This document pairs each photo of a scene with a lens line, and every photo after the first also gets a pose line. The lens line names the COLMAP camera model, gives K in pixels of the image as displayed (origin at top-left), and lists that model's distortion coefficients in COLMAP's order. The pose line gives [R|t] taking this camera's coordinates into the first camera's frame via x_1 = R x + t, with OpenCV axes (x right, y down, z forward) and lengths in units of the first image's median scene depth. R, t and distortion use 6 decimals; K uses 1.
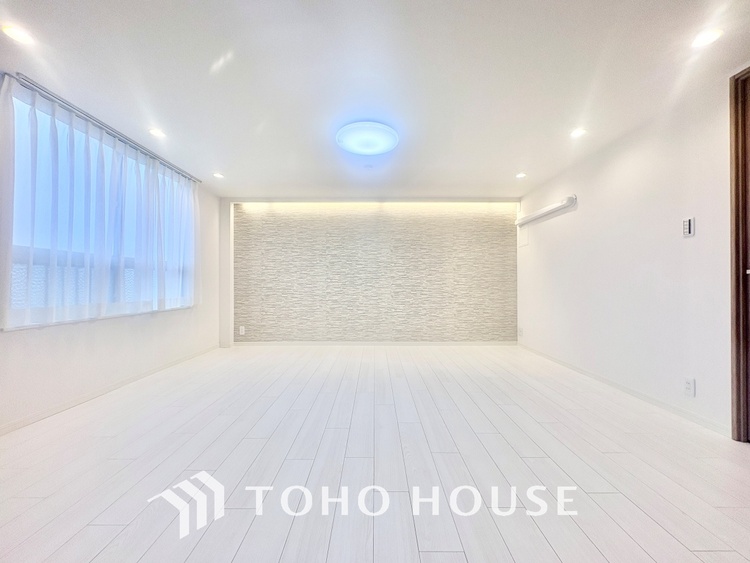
lens RADIAL K [[299.3, 0, 375.5], [0, 299.3, 281.4], [0, 0, 1]] dist [0.003175, -0.000712]
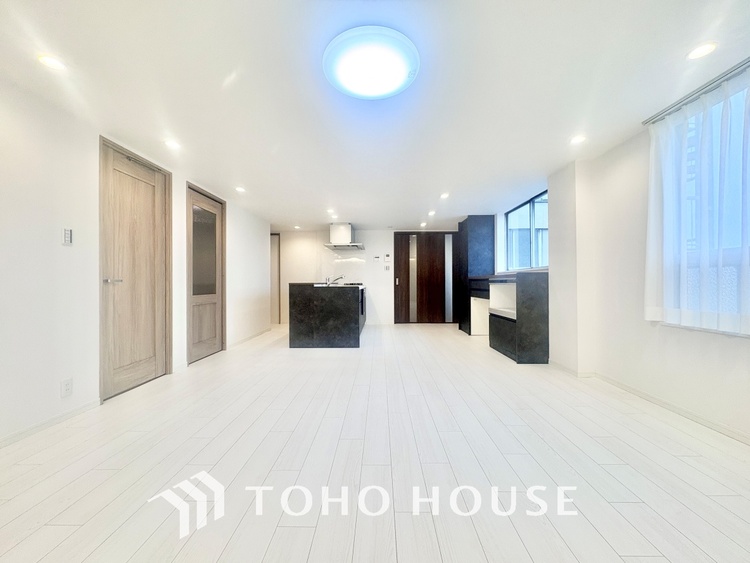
lens RADIAL K [[299.3, 0, 375.5], [0, 299.3, 281.1], [0, 0, 1]] dist [0.003175, -0.000712]
pose [[-0.999845, 0.006293, 0.016473, -0.026592], [0.006063, 0.999885, -0.013932, -0.001838], [-0.016559, -0.013830, -0.999767, 0.929502]]
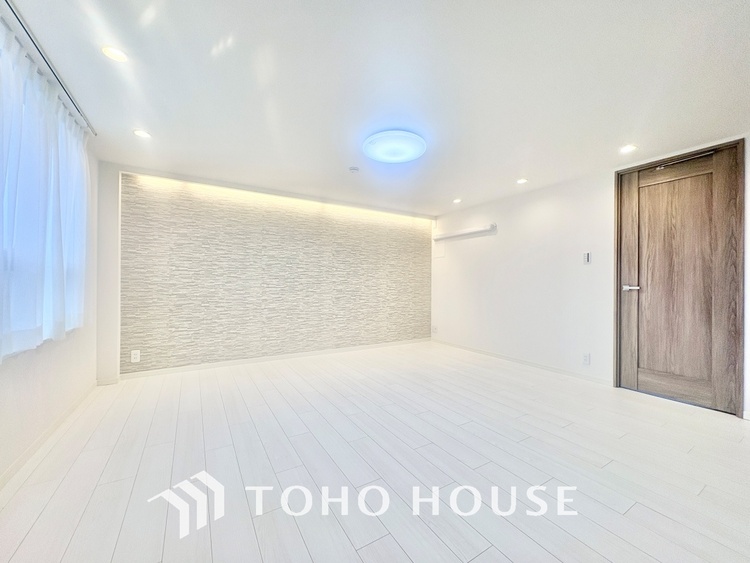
lens RADIAL K [[299.3, 0, 375.6], [0, 299.3, 281.6], [0, 0, 1]] dist [0.003175, -0.000712]
pose [[0.853188, 0.009729, 0.521512, -0.332676], [-0.013794, 0.999897, 0.003913, -0.022008], [-0.521420, -0.010532, 0.853235, 0.106246]]
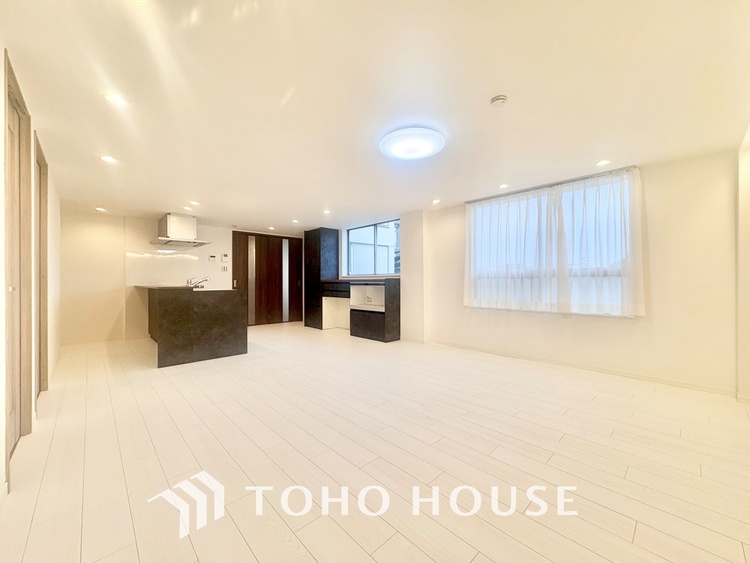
lens RADIAL K [[299.3, 0, 375.6], [0, 299.3, 282.4], [0, 0, 1]] dist [0.003175, -0.000712]
pose [[-0.722428, 0.004326, -0.691433, 0.409345], [0.008853, 0.999956, -0.002993, -0.015014], [0.691390, -0.008283, -0.722434, 0.911081]]
